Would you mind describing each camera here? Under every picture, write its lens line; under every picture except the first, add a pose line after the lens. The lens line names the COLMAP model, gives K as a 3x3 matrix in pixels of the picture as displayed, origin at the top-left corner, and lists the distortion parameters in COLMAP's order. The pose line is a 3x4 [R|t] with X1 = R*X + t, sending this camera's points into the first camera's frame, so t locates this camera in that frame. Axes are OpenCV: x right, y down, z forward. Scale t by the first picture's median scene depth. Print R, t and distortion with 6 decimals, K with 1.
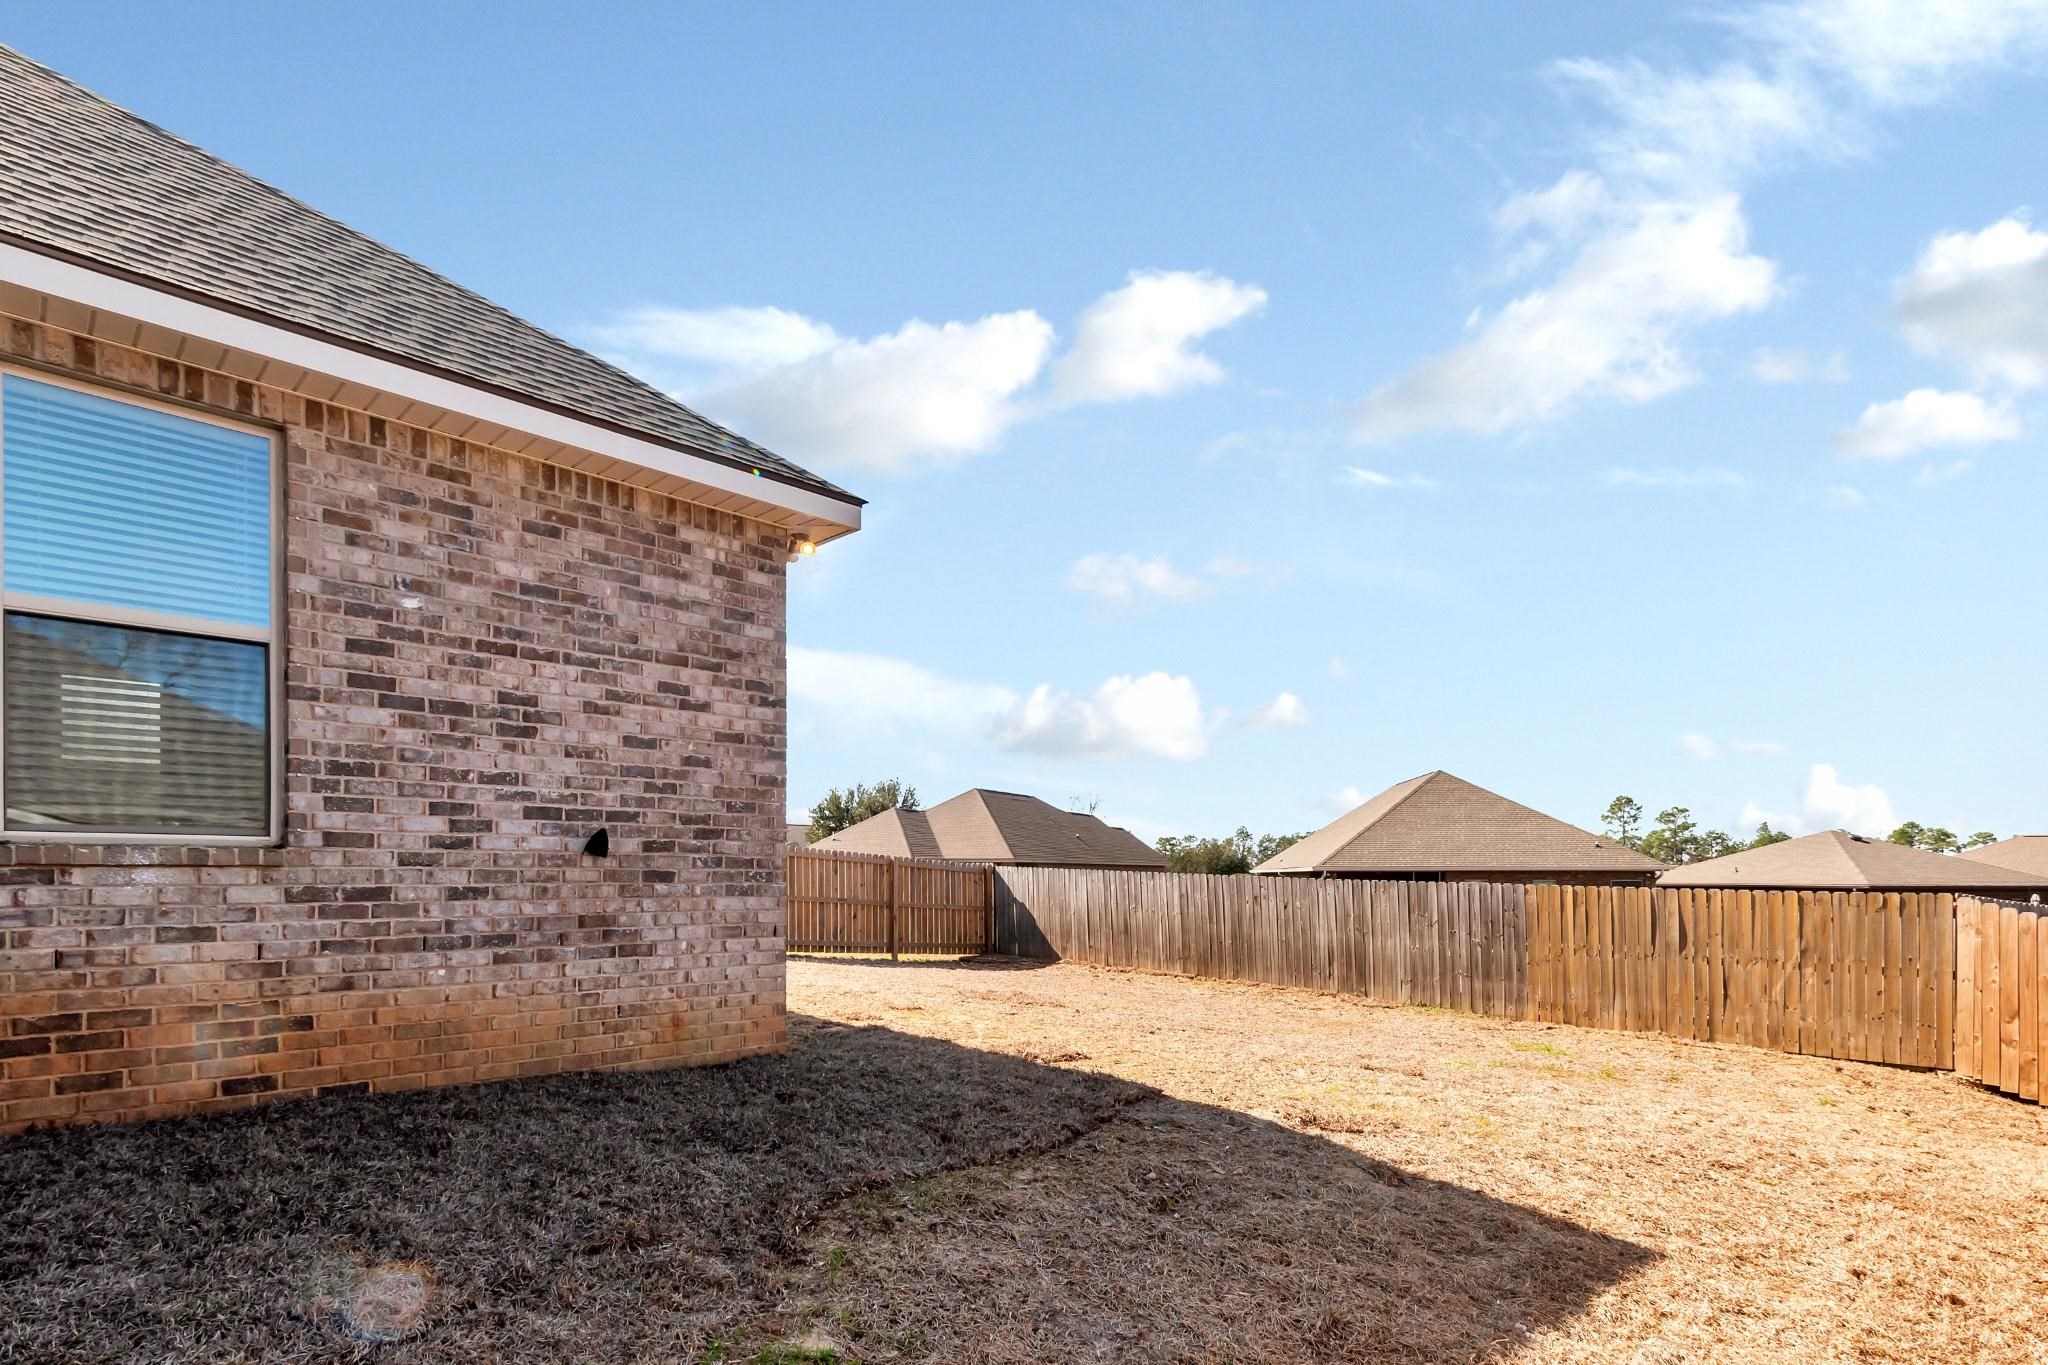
lens RADIAL K [[983.2, 0, 989.6], [0, 983.2, 823.5], [0, 0, 1]] dist [0.000046, -0.000875]
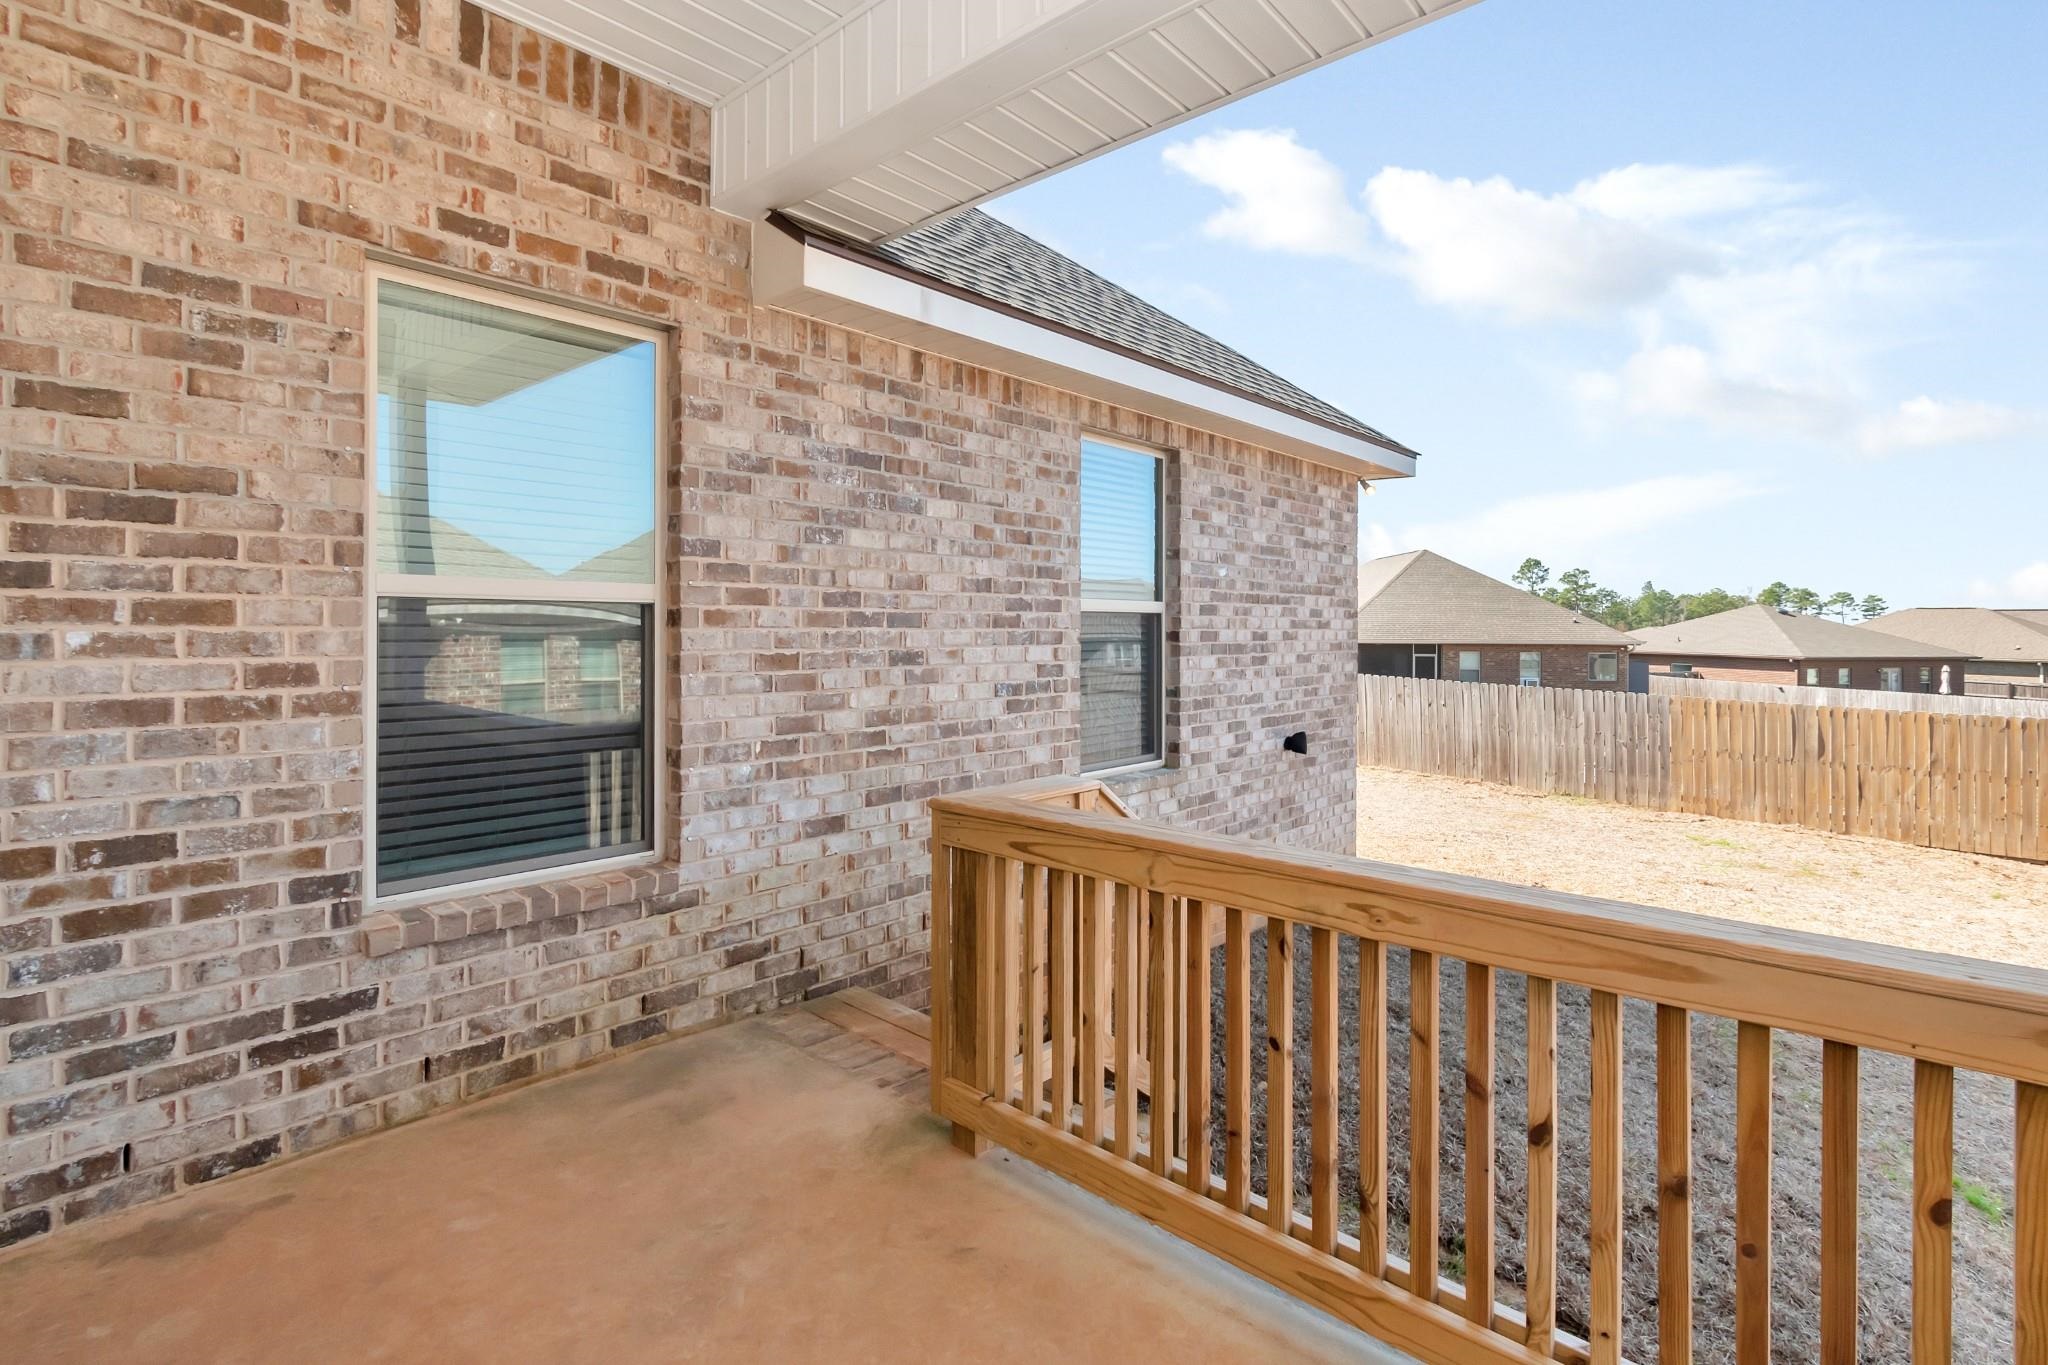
lens RADIAL K [[944.0, 0, 964.0], [0, 944.0, 586.1], [0, 0, 1]] dist [0.003989, 0.000169]
pose [[0.998468, 0.006790, 0.054918, -0.427227], [-0.007671, 0.999845, 0.015838, -0.095256], [-0.054802, -0.016235, 0.998365, -0.100335]]
